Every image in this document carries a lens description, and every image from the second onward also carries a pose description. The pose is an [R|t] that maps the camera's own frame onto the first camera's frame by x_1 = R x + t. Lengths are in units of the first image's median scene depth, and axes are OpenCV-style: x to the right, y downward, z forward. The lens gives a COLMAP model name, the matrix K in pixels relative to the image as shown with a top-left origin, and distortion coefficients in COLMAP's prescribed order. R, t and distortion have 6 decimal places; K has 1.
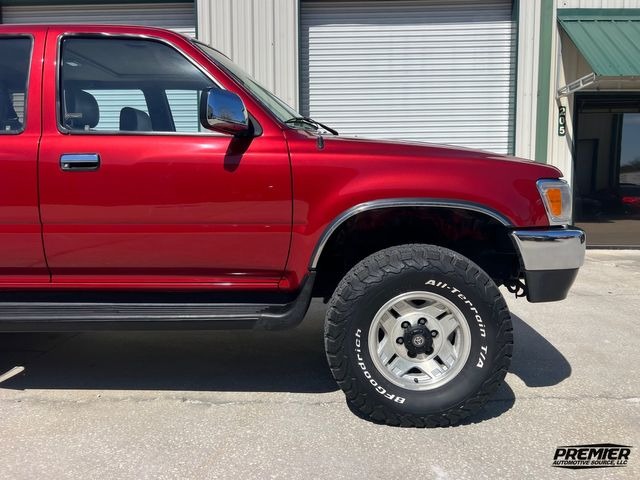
lens RADIAL K [[479.9, 0, 315.6], [0, 479.9, 236.9], [0, 0, 1]] dist [0.038833, -0.048645]
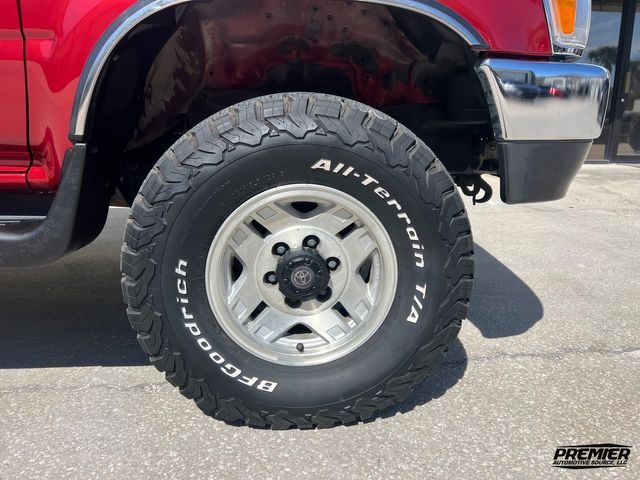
lens RADIAL K [[479.9, 0, 317.2], [0, 479.9, 236.0], [0, 0, 1]] dist [0.038833, -0.048645]
pose [[0.993889, -0.018347, 0.108853, 0.170549], [0.002320, 0.989346, 0.145567, 0.091195], [-0.110364, -0.144425, 0.983342, 0.475469]]
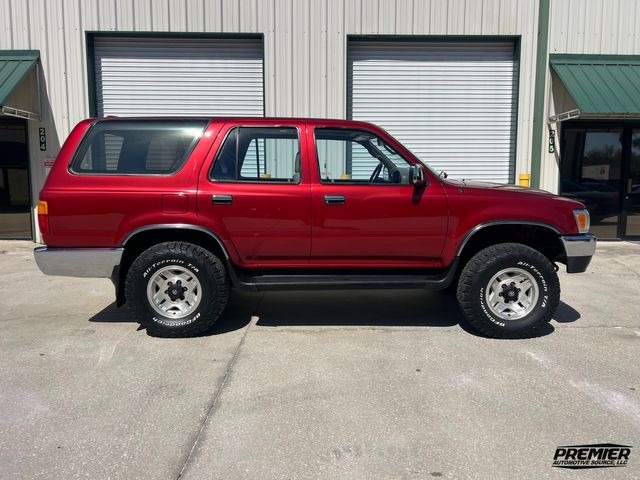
lens RADIAL K [[479.9, 0, 318.4], [0, 479.9, 235.0], [0, 0, 1]] dist [0.038833, -0.048645]
pose [[0.997804, 0.000104, 0.066233, -0.663218], [-0.001366, 0.999818, 0.019019, -0.051163], [-0.066219, -0.019068, 0.997623, -0.833591]]
